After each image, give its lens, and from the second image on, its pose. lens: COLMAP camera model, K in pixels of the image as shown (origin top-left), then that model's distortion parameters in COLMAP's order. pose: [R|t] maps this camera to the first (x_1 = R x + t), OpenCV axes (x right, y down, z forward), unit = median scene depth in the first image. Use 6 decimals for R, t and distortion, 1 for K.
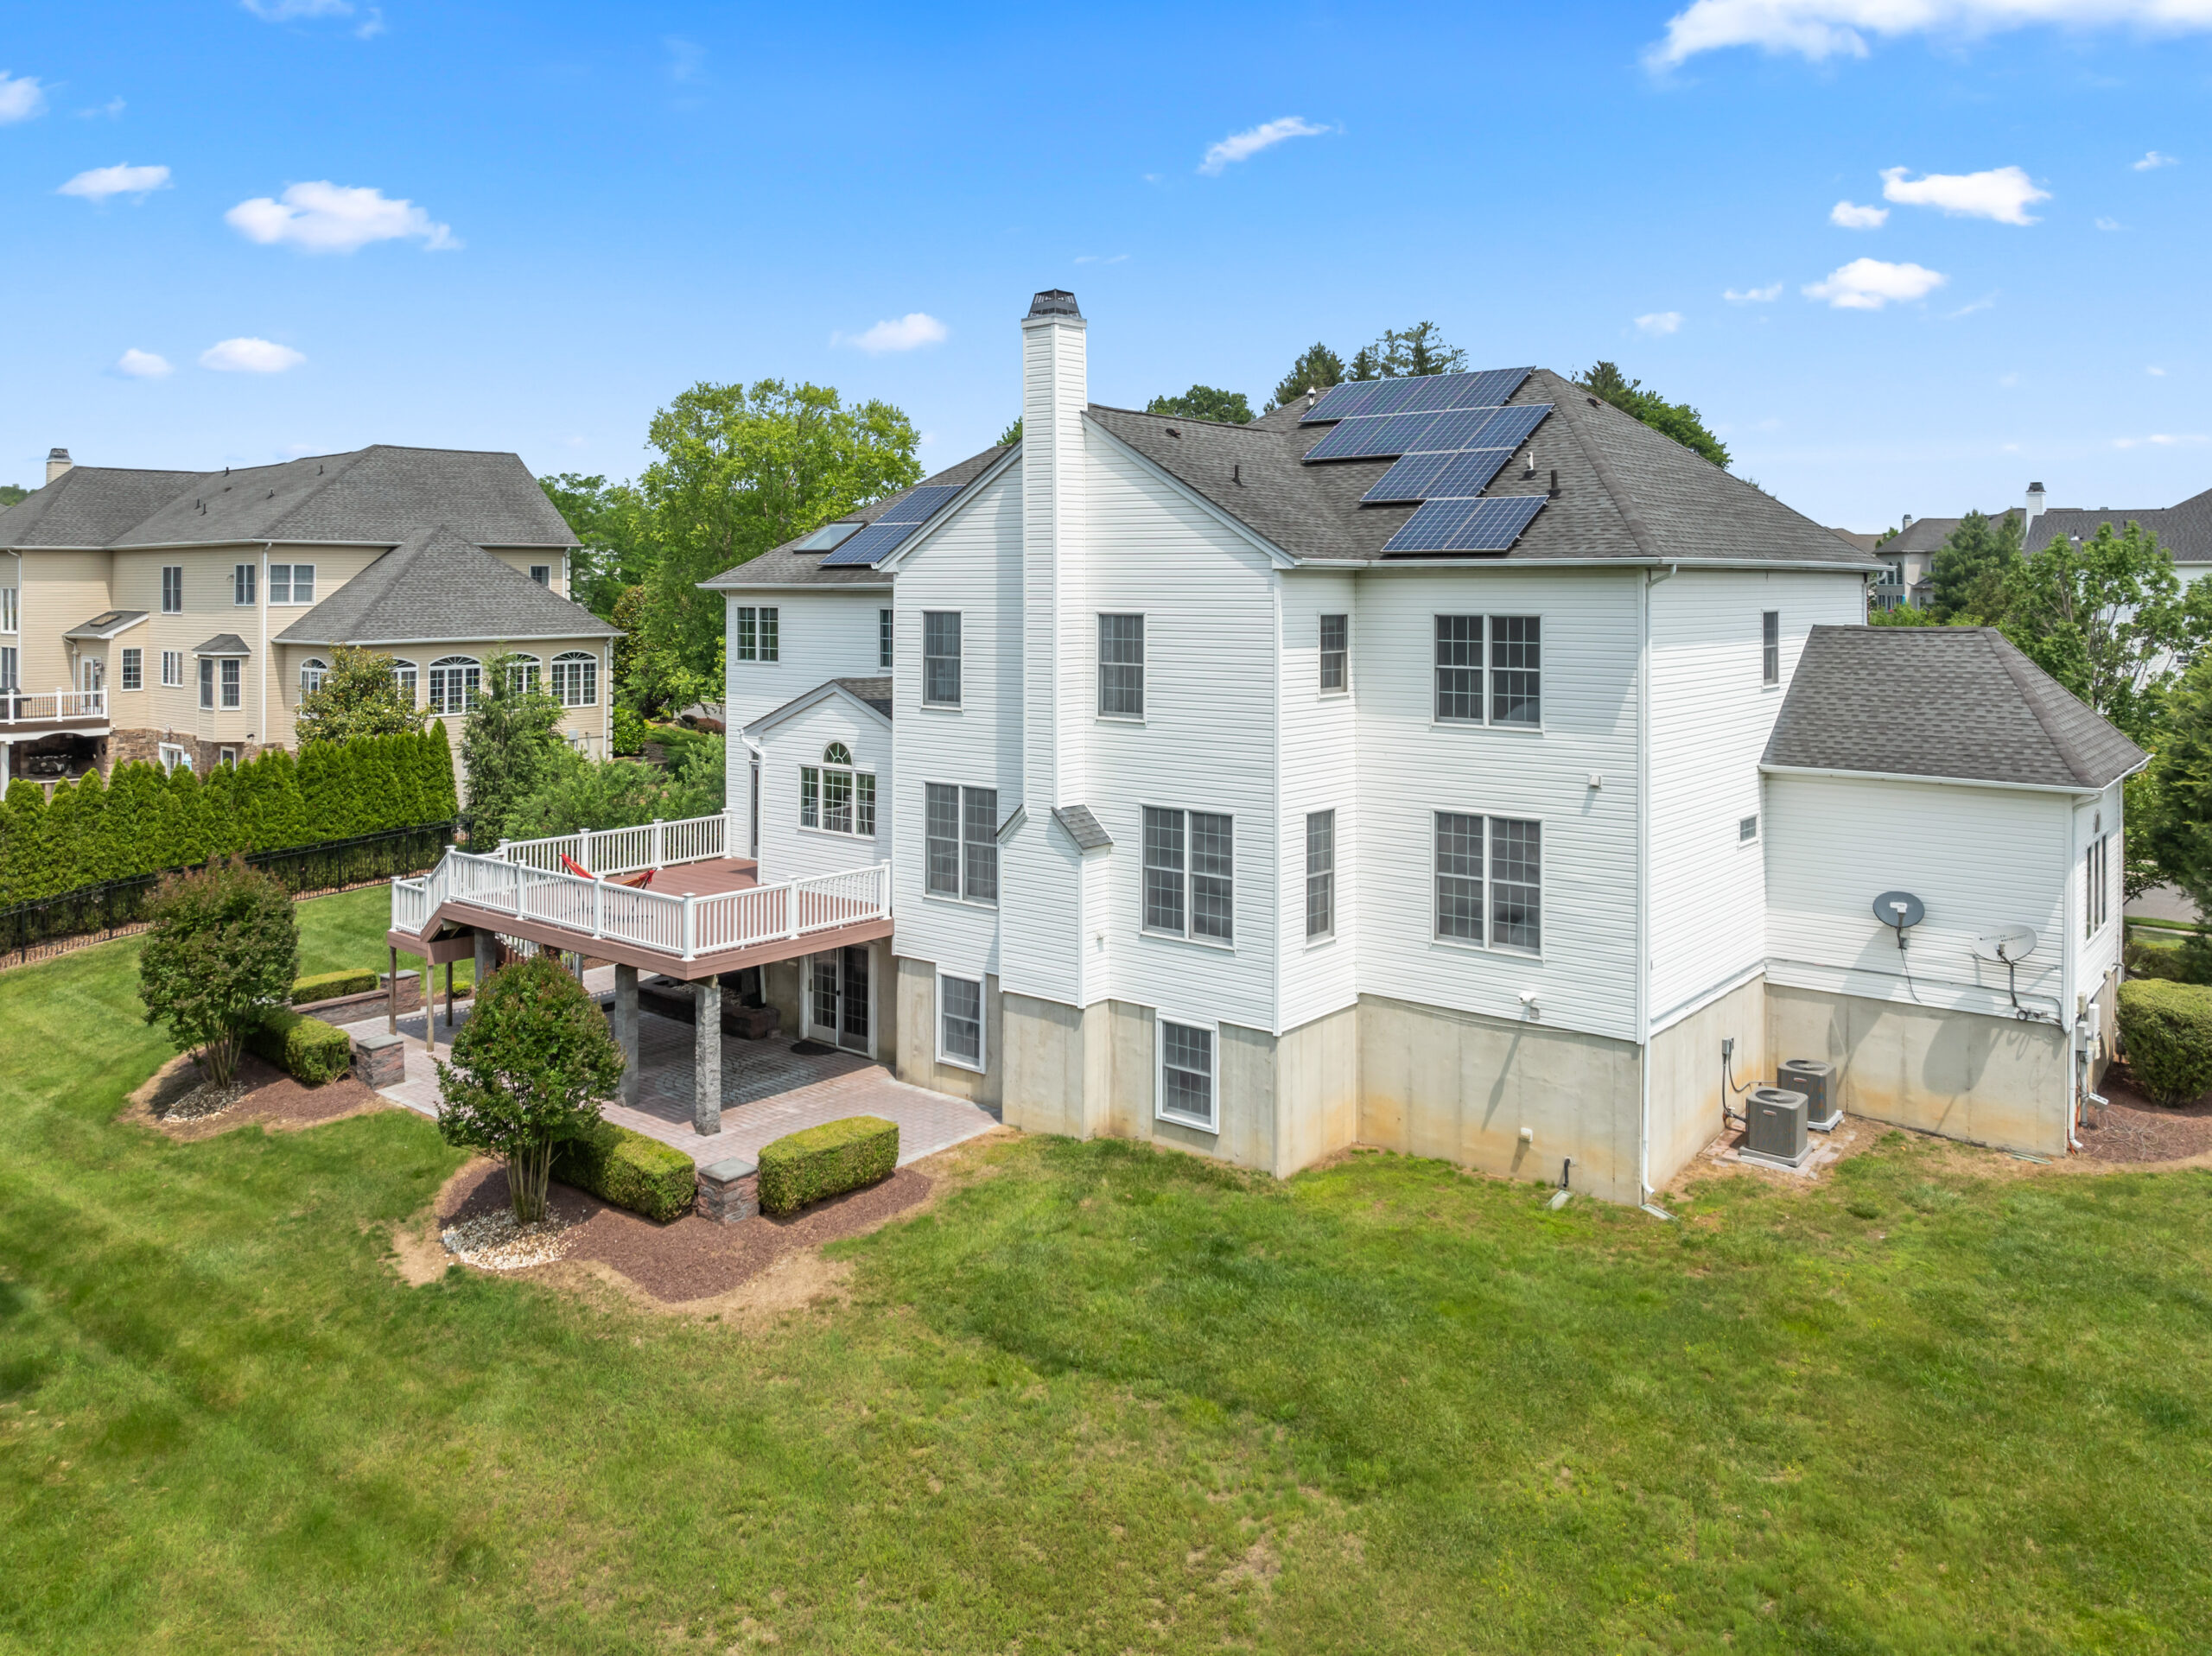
lens RADIAL K [[1584.8, 0, 1123.5], [0, 1584.8, 563.2], [0, 0, 1]] dist [-0.016610, 0.005293]
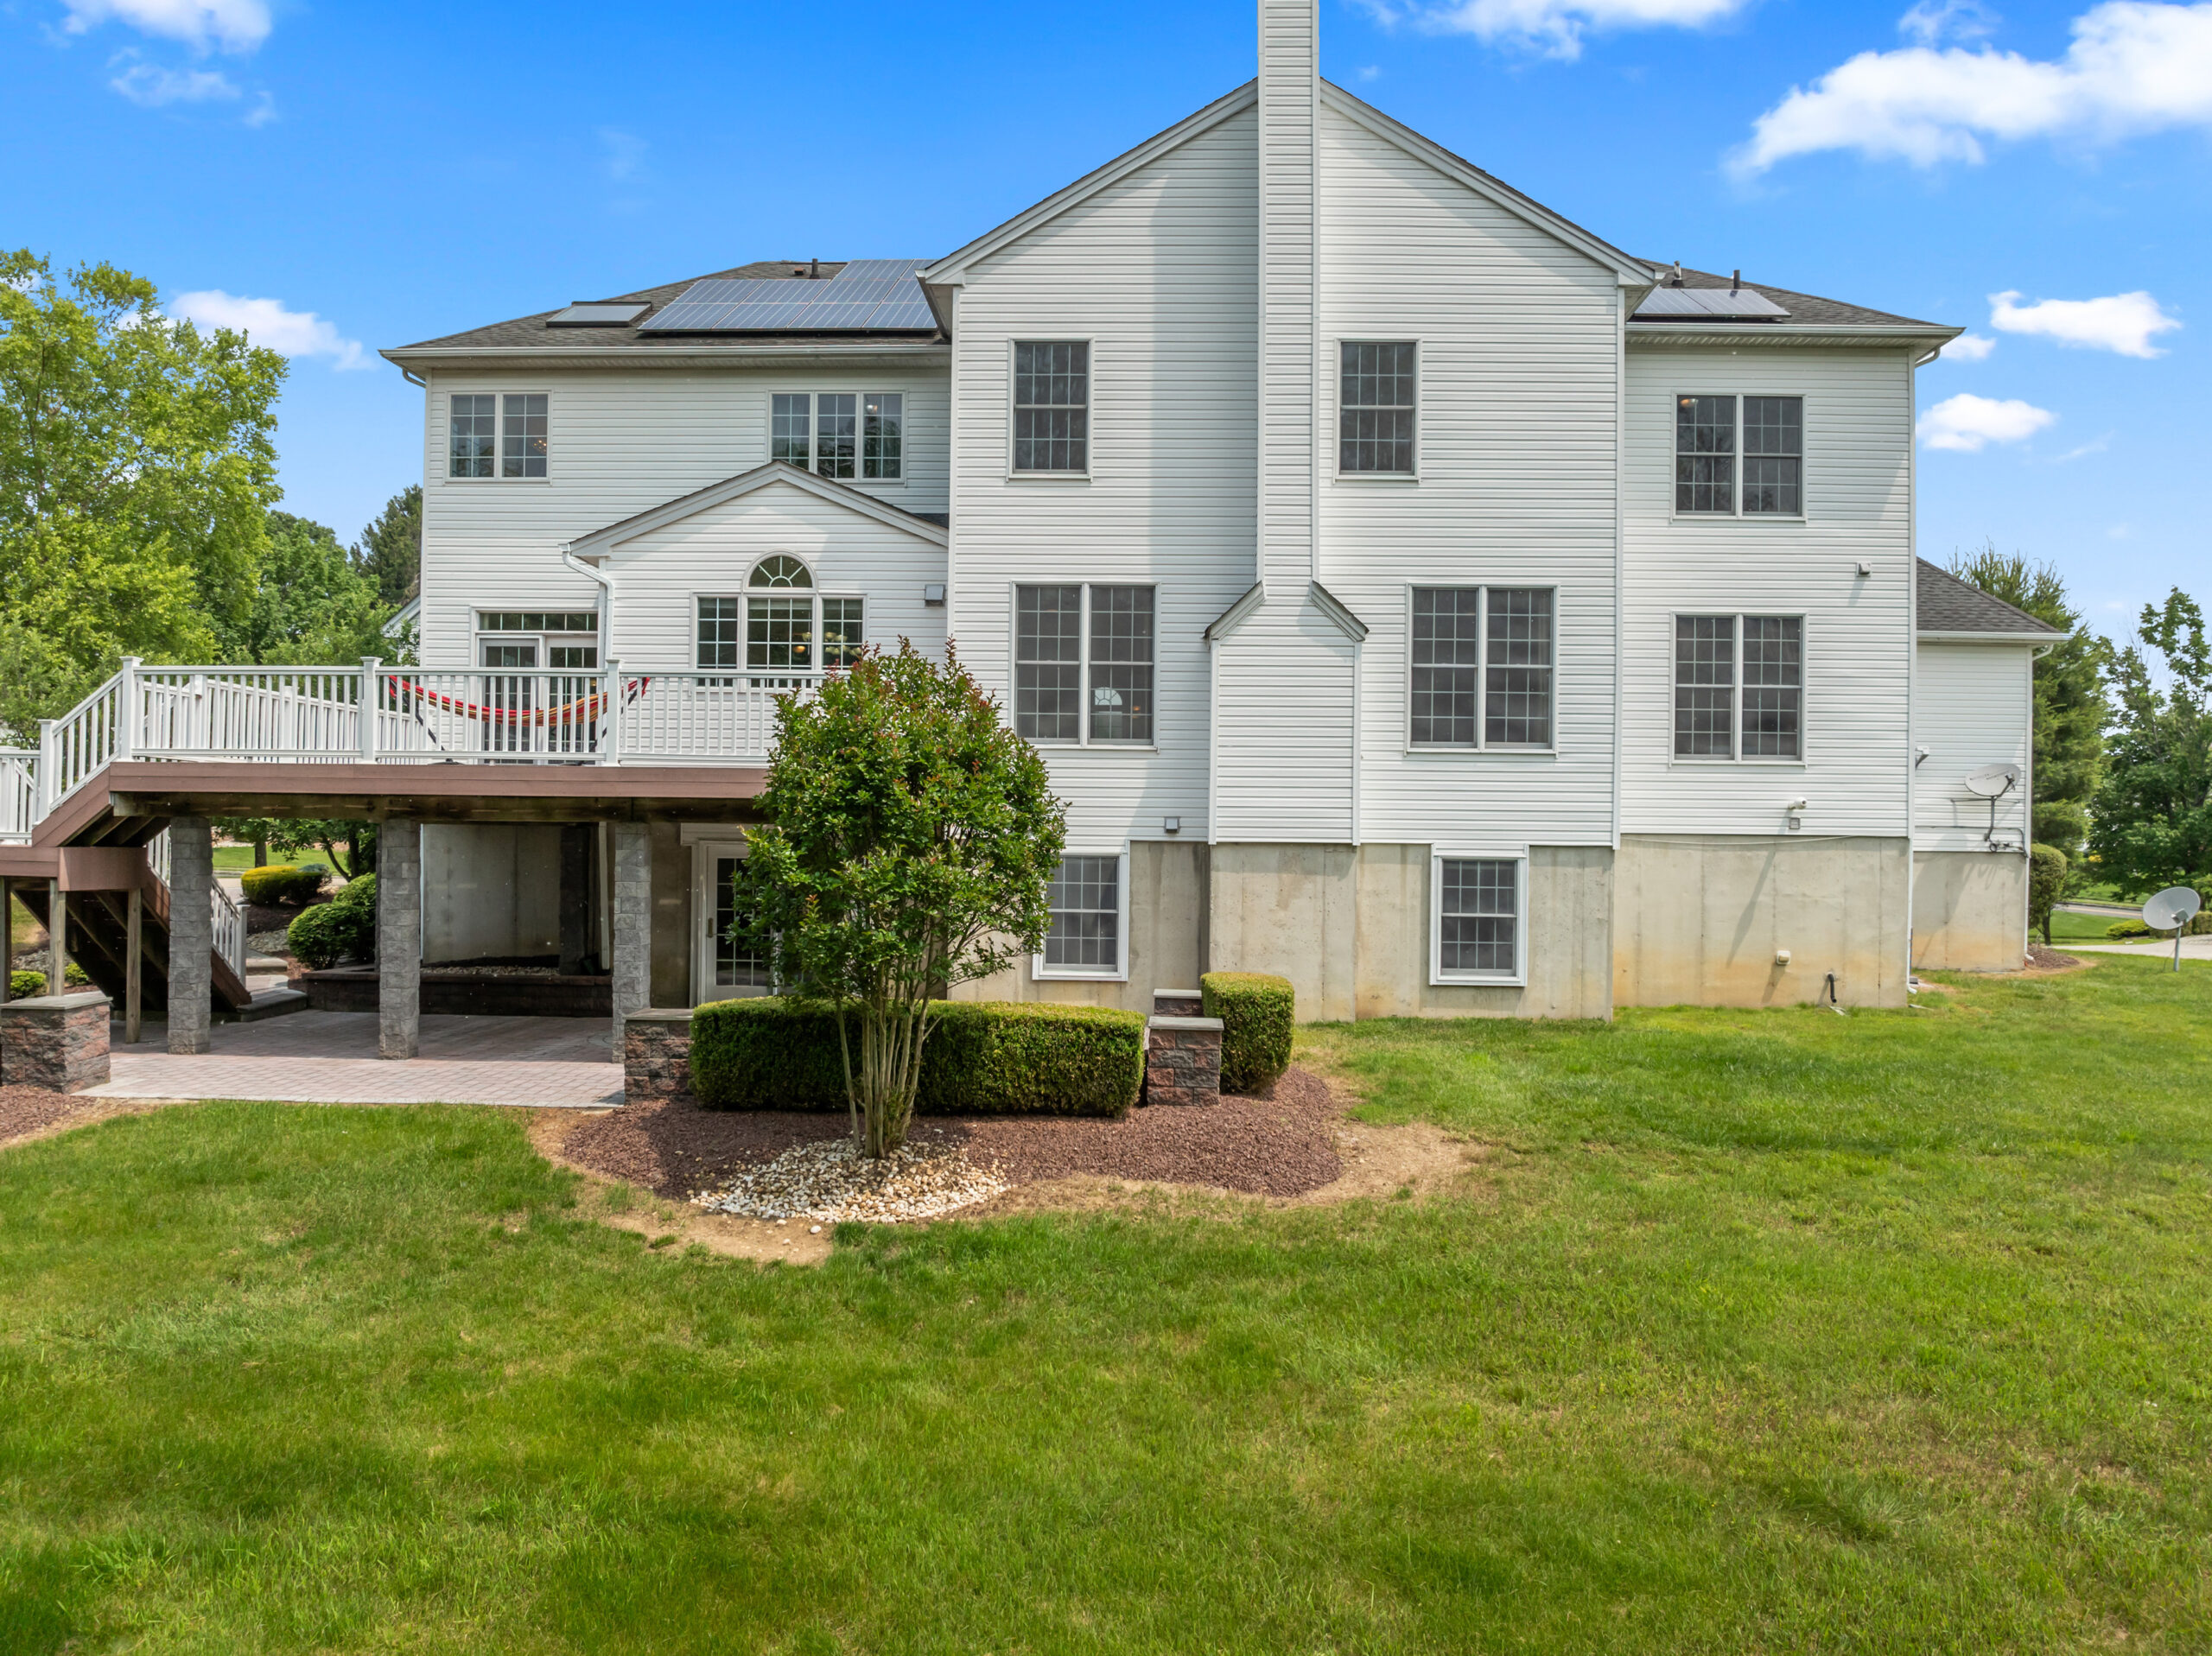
lens RADIAL K [[1567.9, 0, 1106.0], [0, 1567.9, 828.0], [0, 0, 1]] dist [-0.027505, 0.005308]
pose [[0.805374, 0.013695, 0.592609, -0.560808], [-0.021991, 0.999735, 0.006783, 0.268957], [-0.592360, -0.018495, 0.805461, 0.468126]]
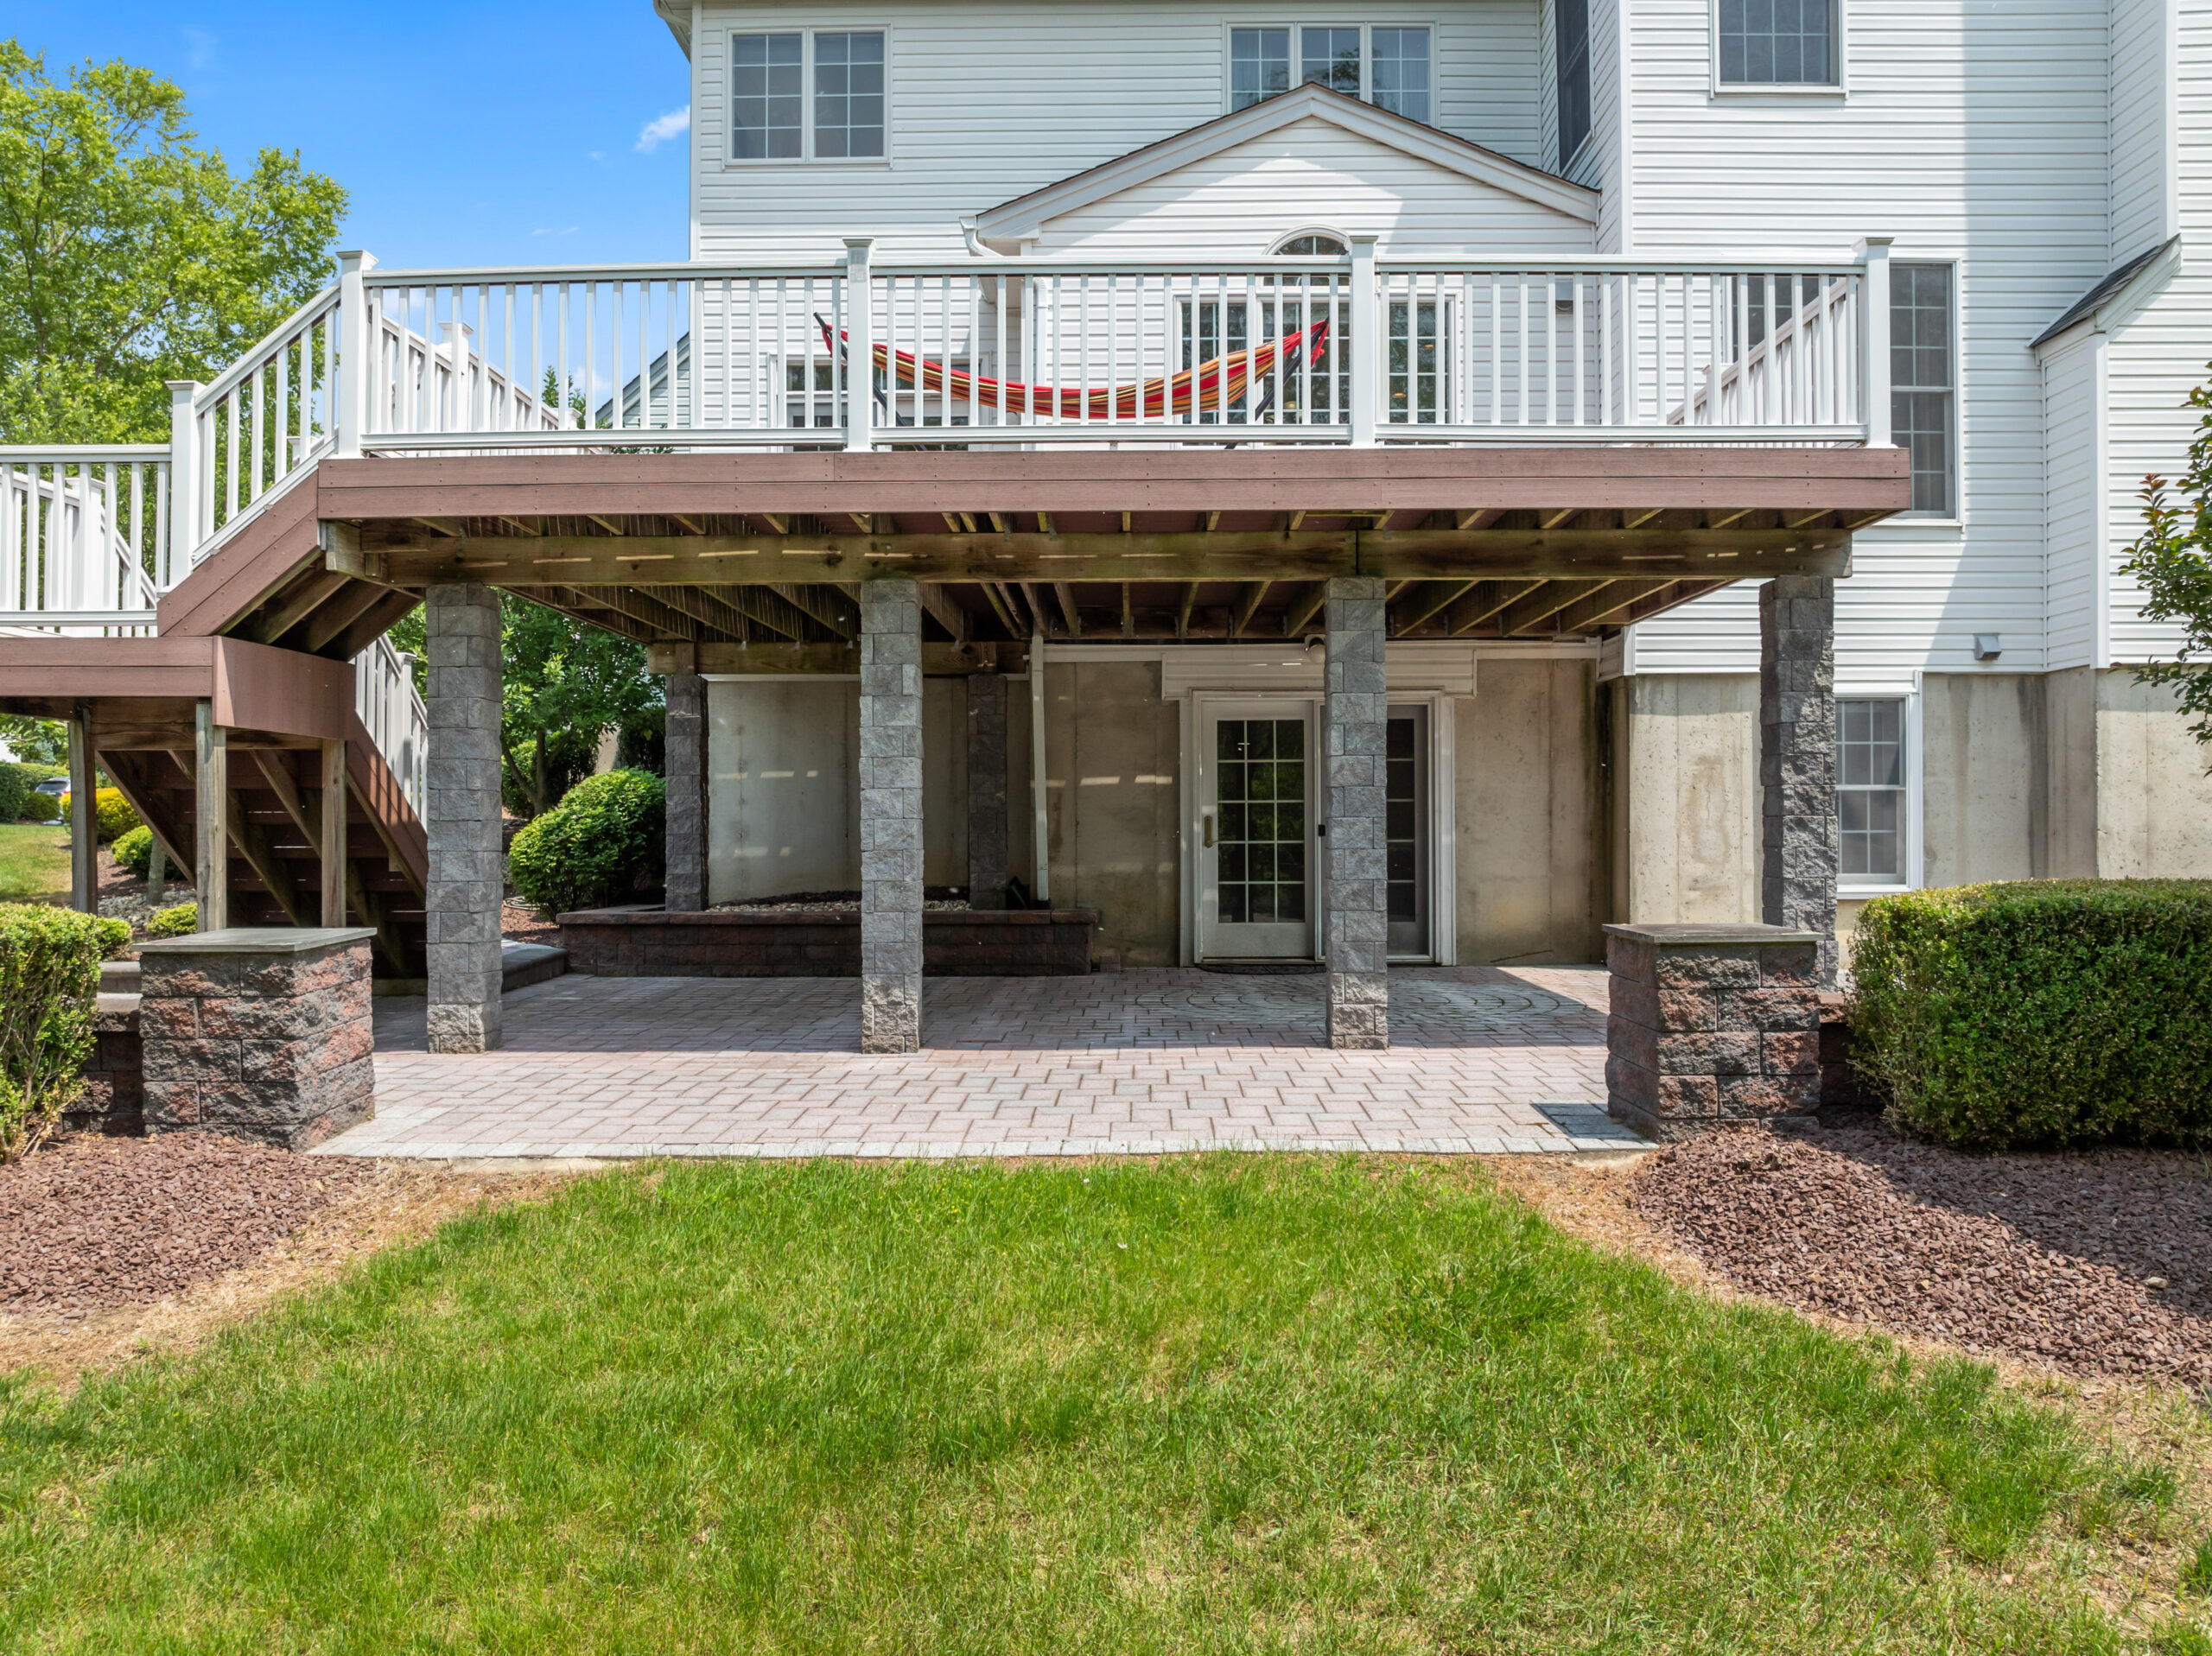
lens RADIAL K [[1538.5, 0, 1128.3], [0, 1538.5, 813.8], [0, 0, 1]] dist [-0.027020, 0.004820]
pose [[0.783928, -0.000321, 0.620852, -0.575459], [-0.005587, 0.999956, 0.007573, 0.321238], [-0.620827, -0.009405, 0.783891, 0.865437]]
